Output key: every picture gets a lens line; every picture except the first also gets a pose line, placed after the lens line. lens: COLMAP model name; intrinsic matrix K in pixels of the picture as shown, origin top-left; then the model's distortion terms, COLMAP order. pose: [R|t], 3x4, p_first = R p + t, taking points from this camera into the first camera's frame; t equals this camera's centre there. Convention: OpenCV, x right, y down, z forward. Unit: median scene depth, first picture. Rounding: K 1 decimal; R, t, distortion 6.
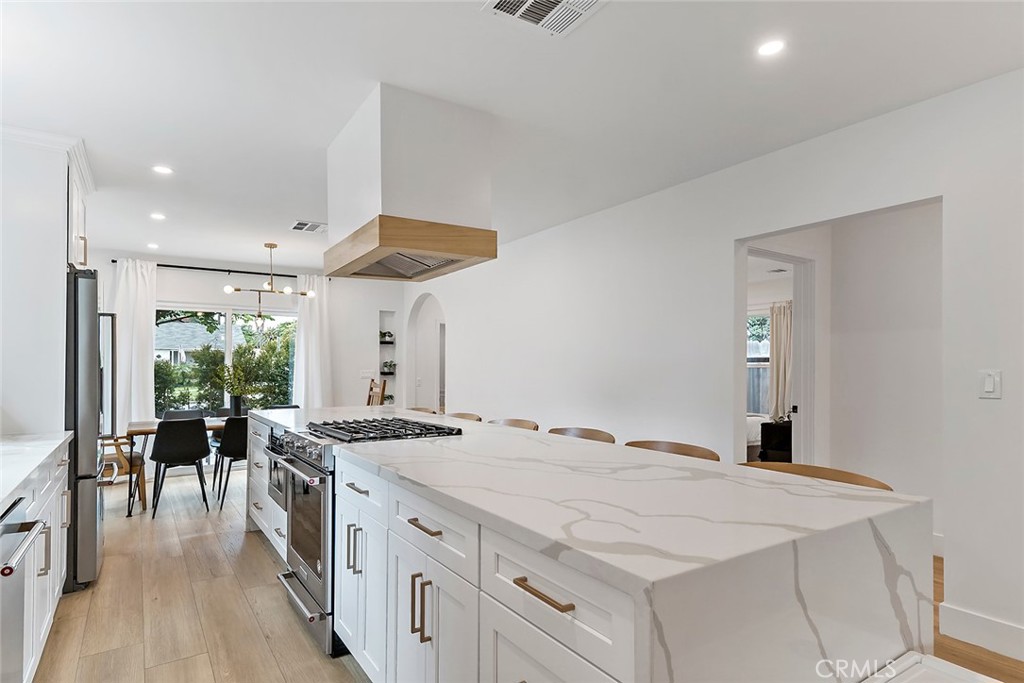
lens RADIAL K [[555.0, 0, 511.6], [0, 555.0, 365.6], [0, 0, 1]] dist [0.023548, -0.000931]
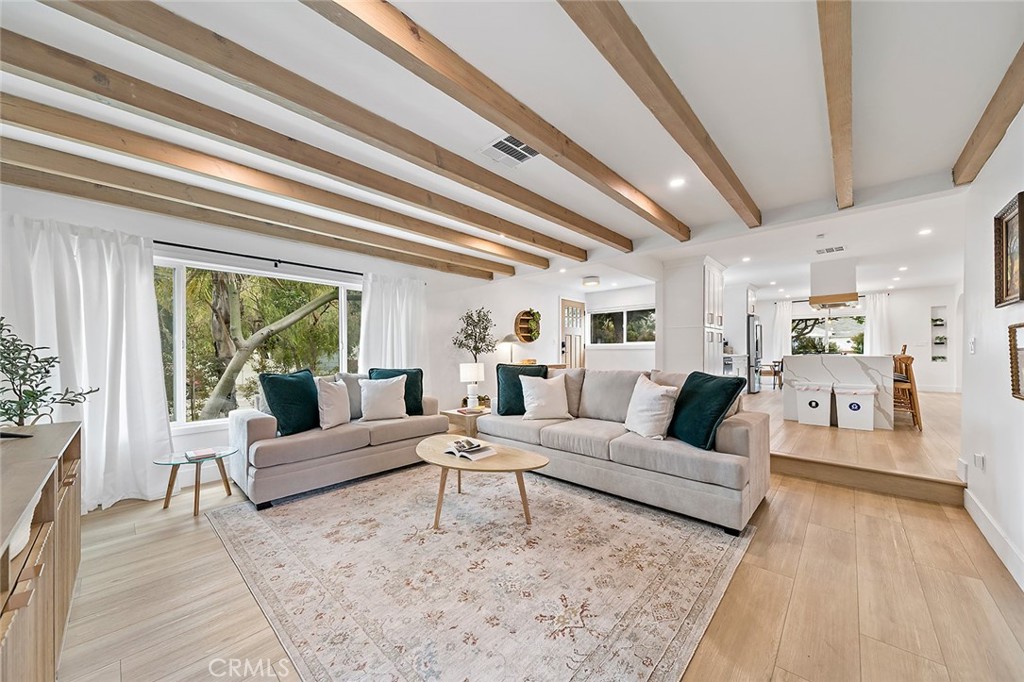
lens RADIAL K [[361.5, 0, 509.8], [0, 361.5, 344.0], [0, 0, 1]] dist [0.014511, -0.004312]
pose [[0.224610, -0.017697, -0.974288, 0.815605], [-0.000209, 0.999834, -0.018209, 0.052787], [0.974449, 0.004293, 0.224569, -0.745623]]
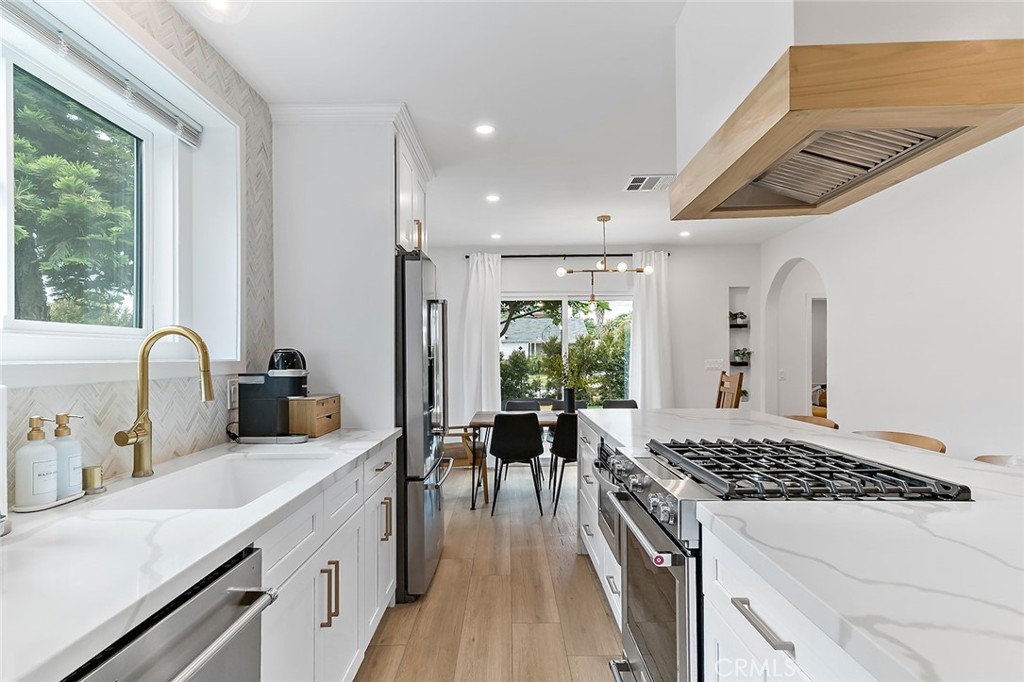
lens RADIAL K [[552.9, 0, 507.8], [0, 552.9, 355.0], [0, 0, 1]] dist [0.021461, -0.002032]
pose [[0.830683, -0.006868, -0.556703, -0.077980], [0.006952, 0.999974, -0.001963, 0.000444], [0.556702, -0.002239, 0.830709, 0.203515]]
